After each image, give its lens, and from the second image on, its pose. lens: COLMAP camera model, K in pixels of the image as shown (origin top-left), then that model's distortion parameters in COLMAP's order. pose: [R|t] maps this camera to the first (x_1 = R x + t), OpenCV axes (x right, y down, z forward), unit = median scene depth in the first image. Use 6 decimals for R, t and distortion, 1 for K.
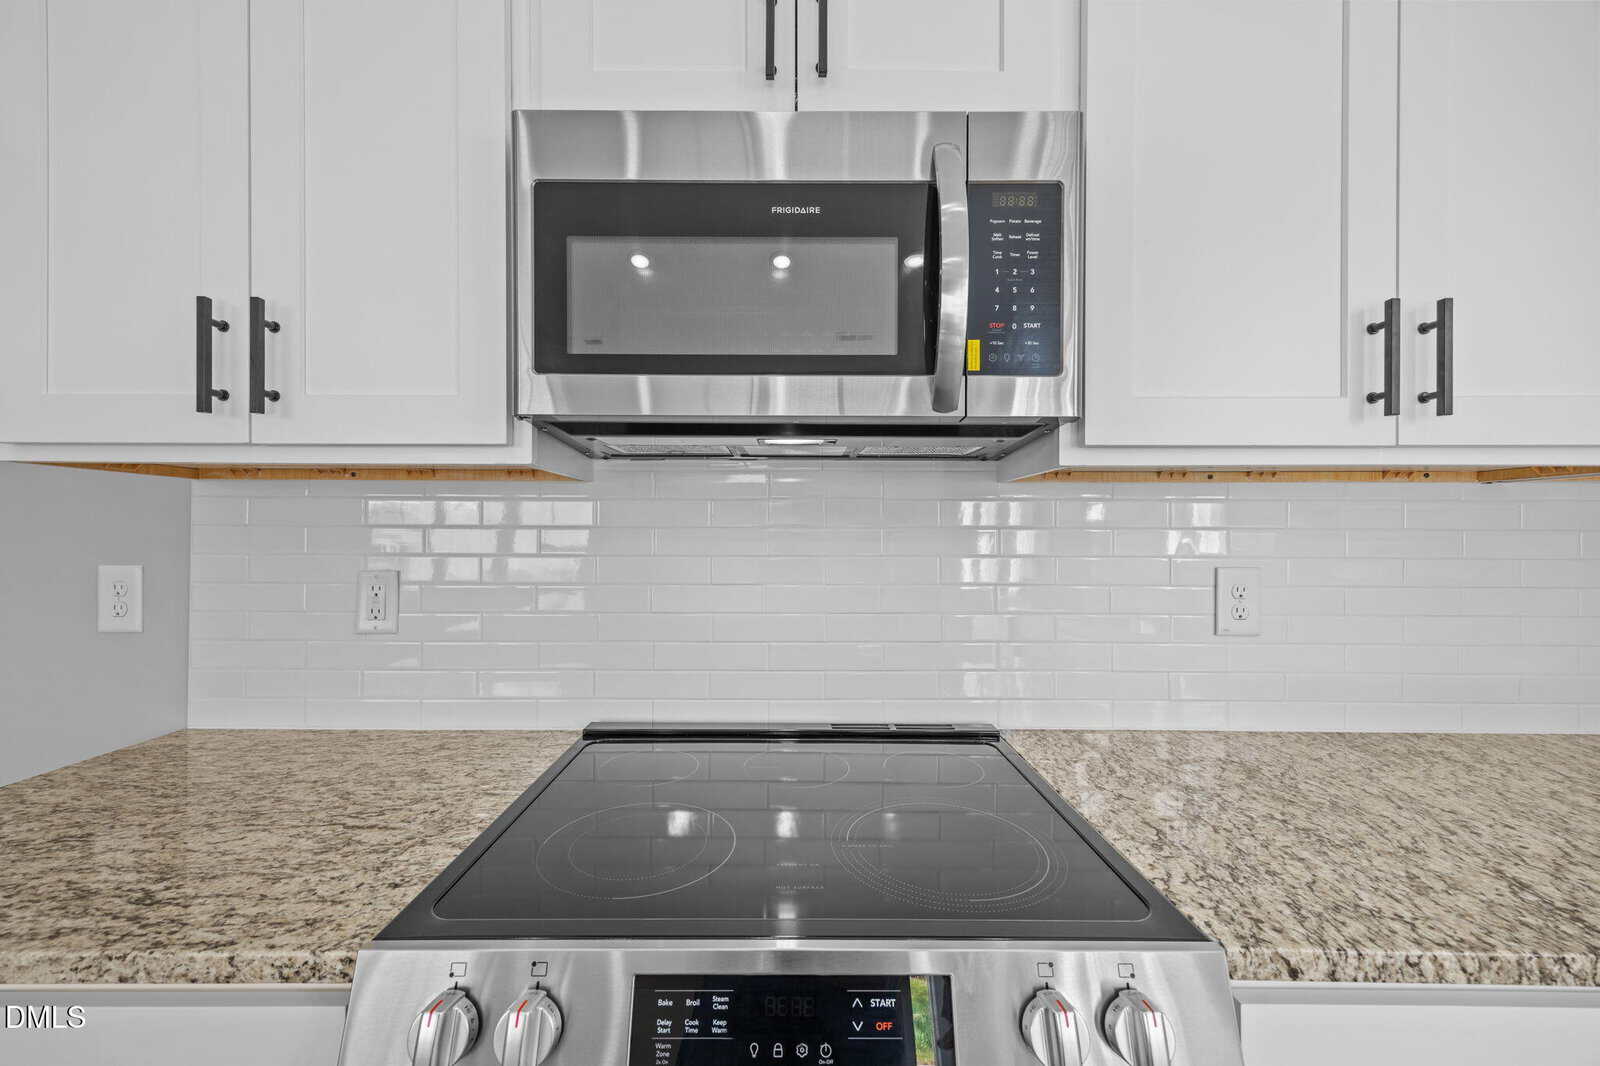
lens RADIAL K [[768.2, 0, 797.8], [0, 768.2, 539.5], [0, 0, 1]] dist [-0.017841, 0.001627]
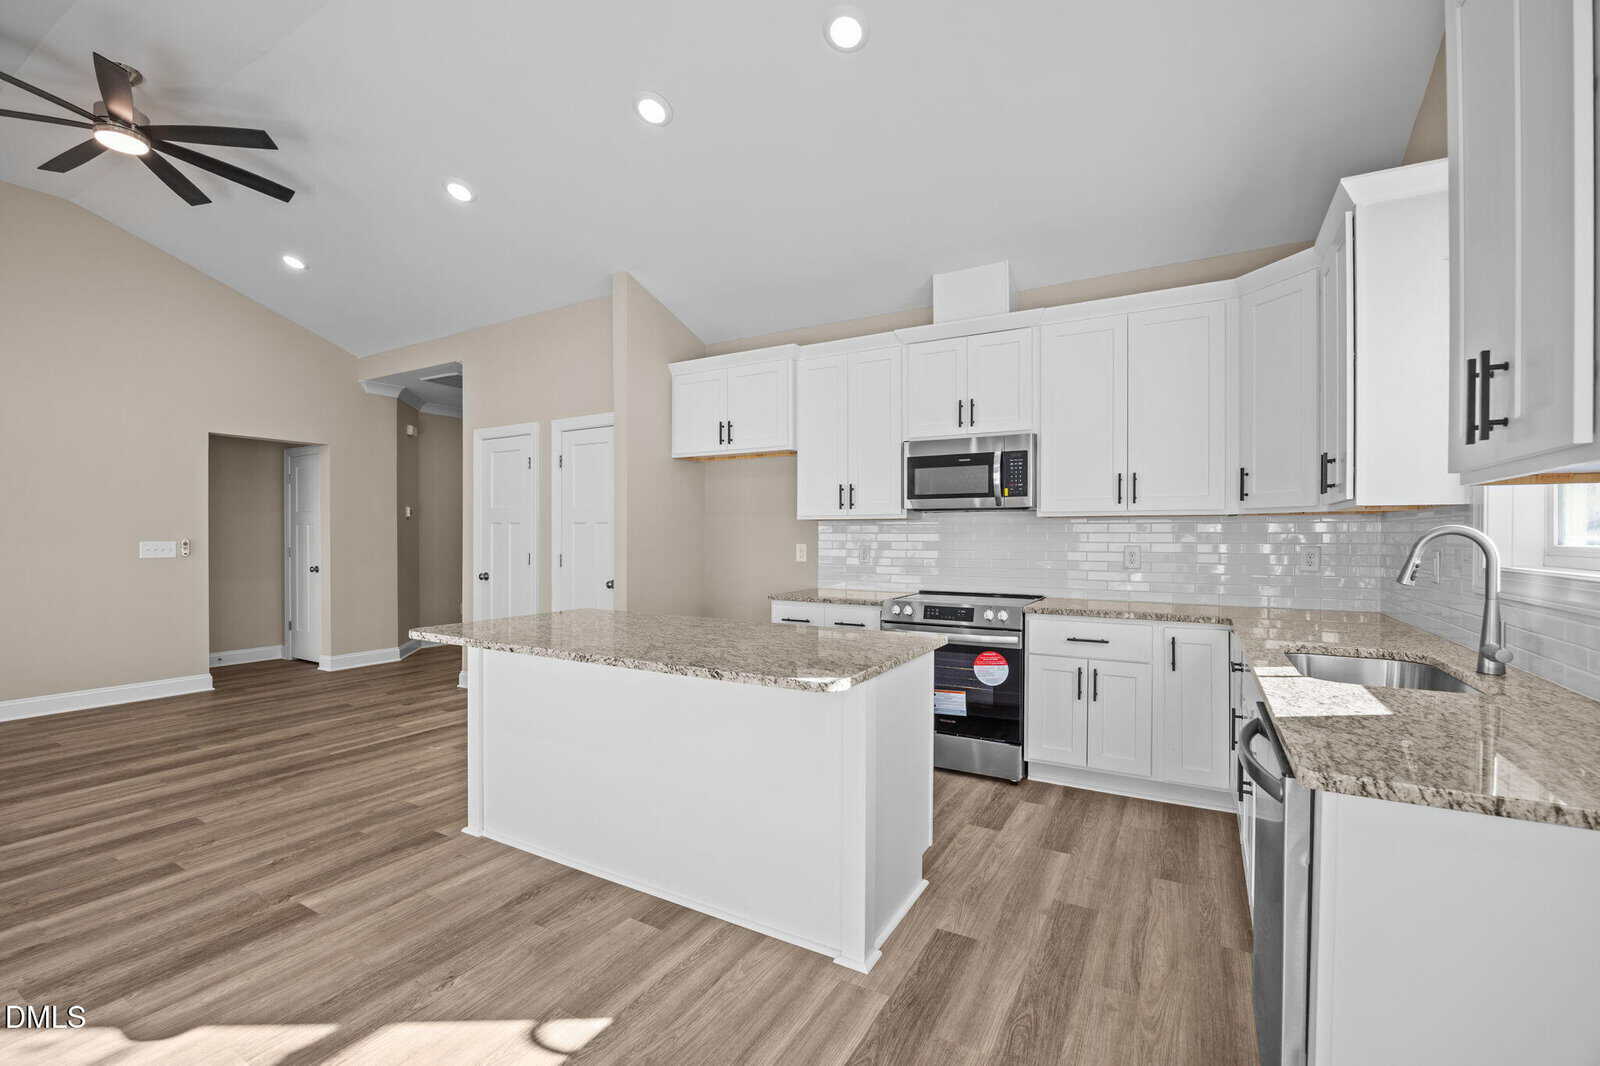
lens RADIAL K [[692.6, 0, 793.2], [0, 692.6, 536.4], [0, 0, 1]] dist [-0.016652, -0.001159]
pose [[0.862087, -0.000854, -0.506760, 1.138656], [-0.004556, 0.999945, -0.009436, 0.045159], [0.506740, 0.010444, 0.862036, -2.847675]]
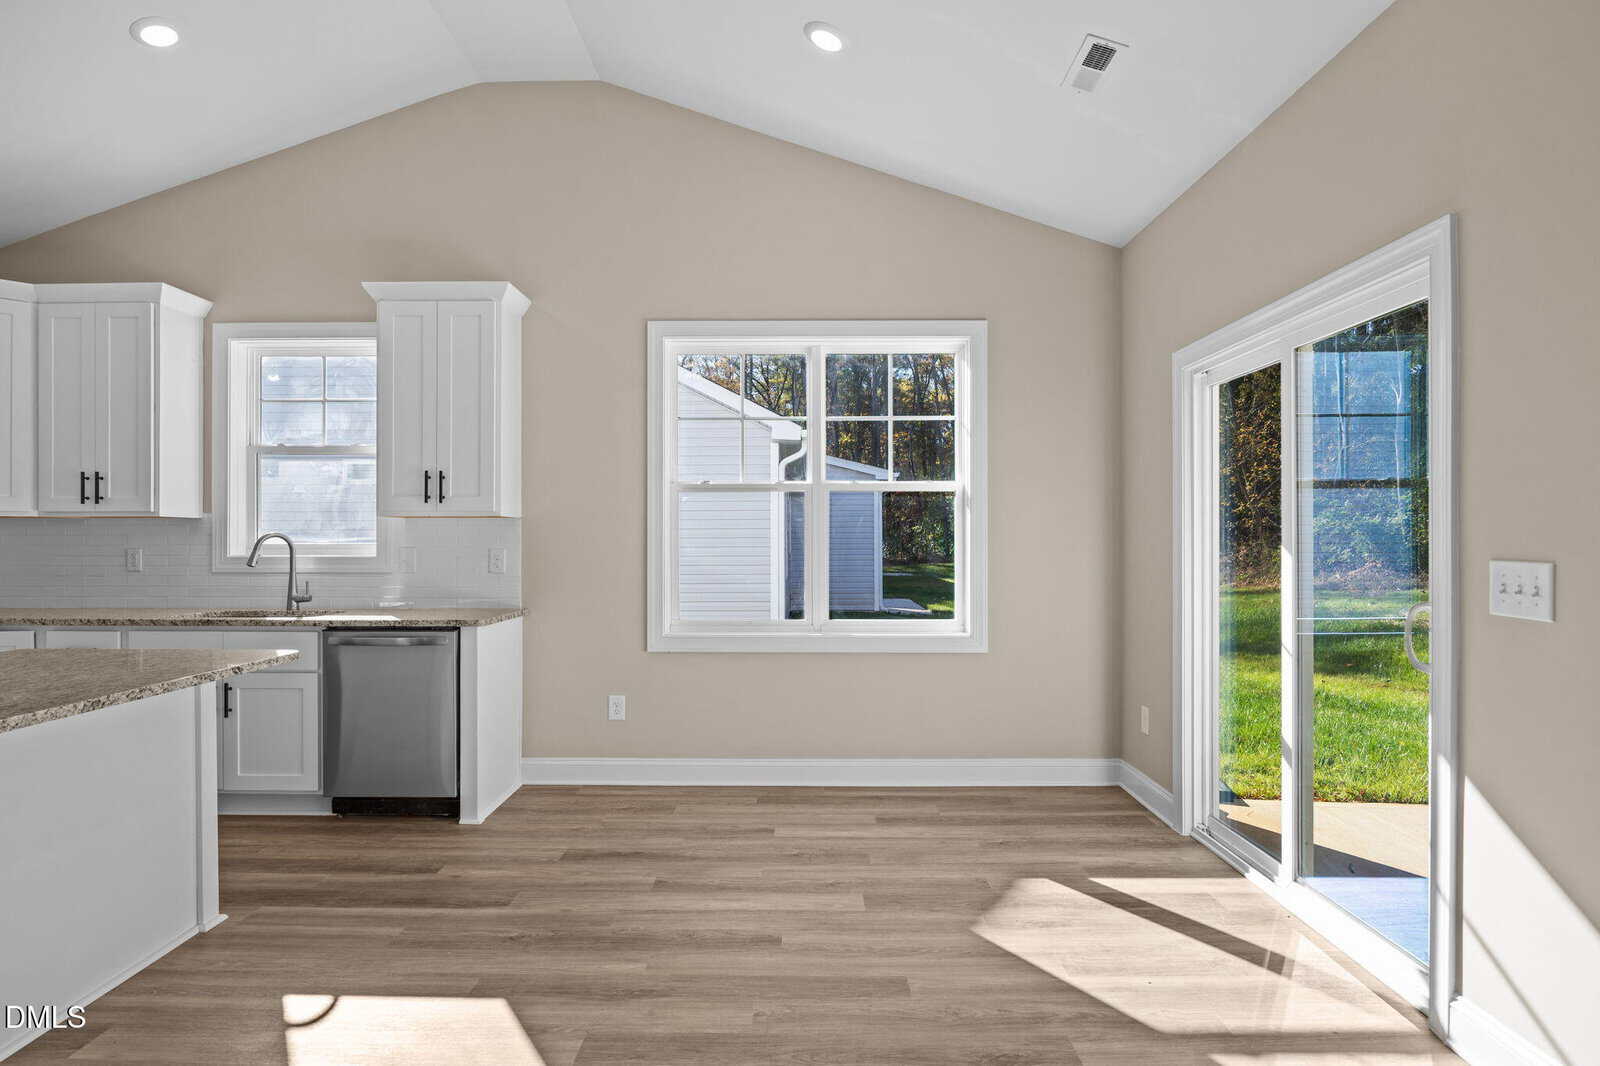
lens RADIAL K [[868.0, 0, 795.4], [0, 868.0, 537.7], [0, 0, 1]] dist [-0.006339, -0.001317]
pose [[0.009217, -0.001726, 0.999956, -2.568061], [0.012340, 0.999923, 0.001612, 0.040103], [-0.999881, 0.012325, 0.009238, -2.951228]]
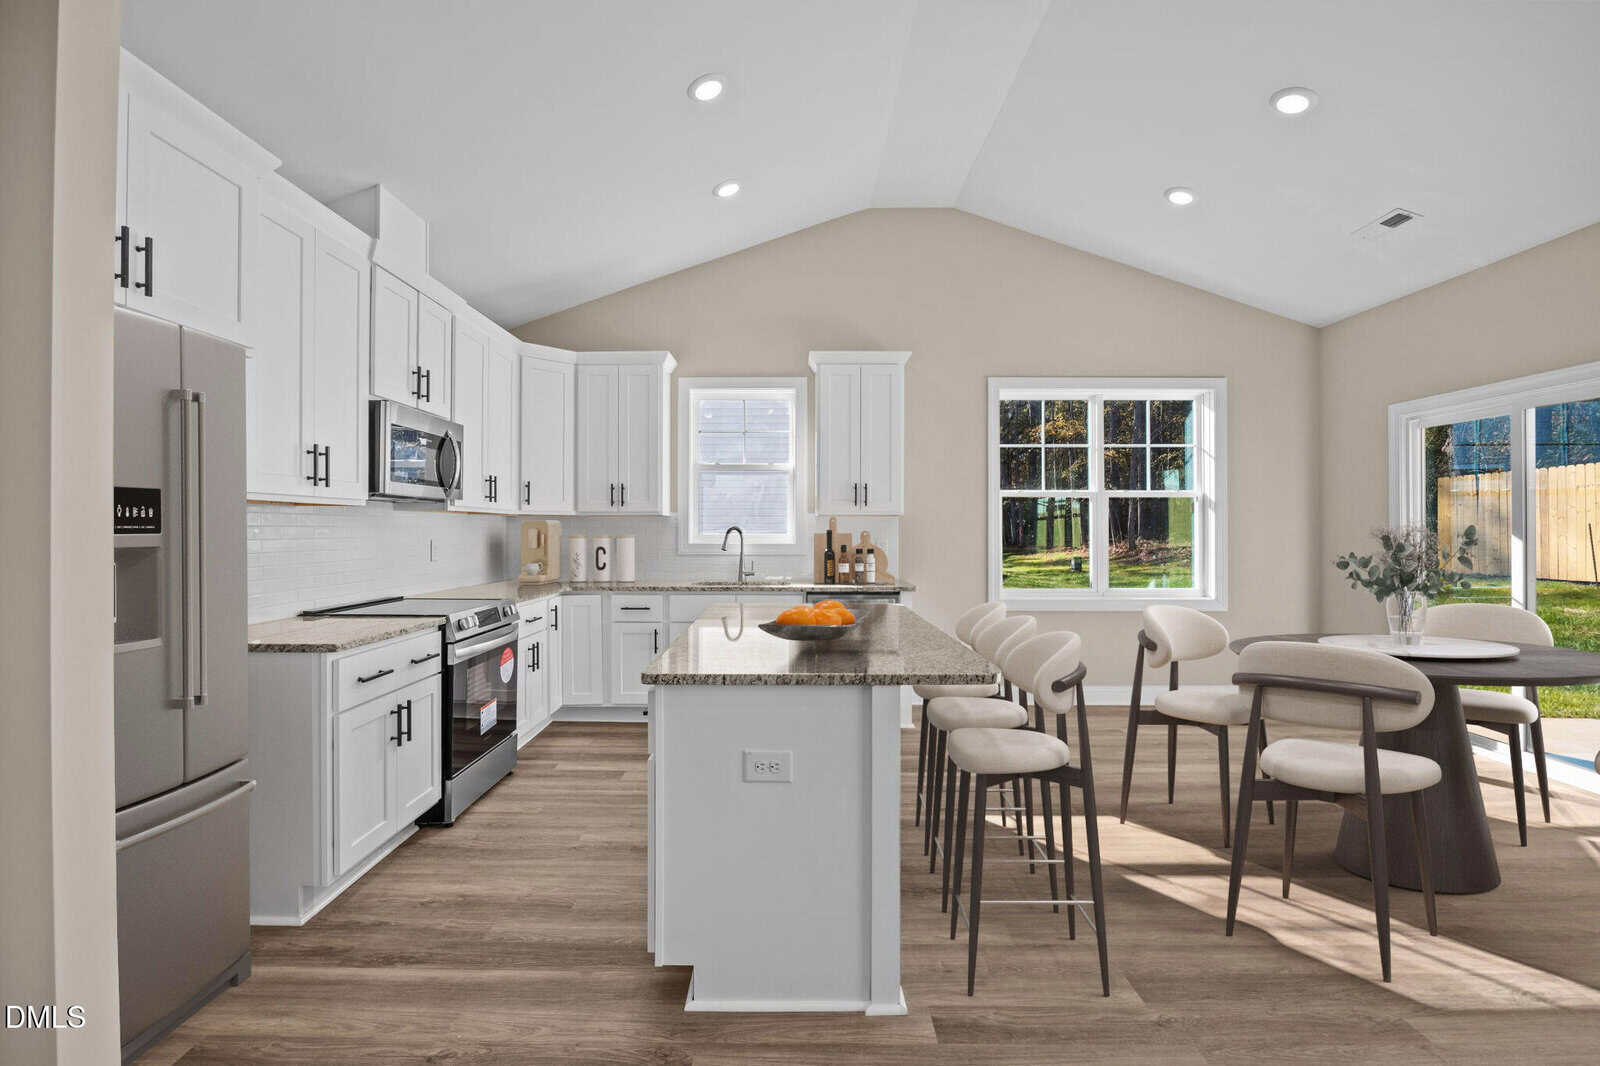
lens RADIAL K [[692.6, 0, 813.1], [0, 692.6, 532.6], [0, 0, 1]] dist [-0.016652, -0.001159]
pose [[0.007605, -0.005122, 0.999958, -3.167592], [0.011269, 0.999924, 0.005036, 0.015006], [-0.999908, 0.011230, 0.007662, -0.886989]]
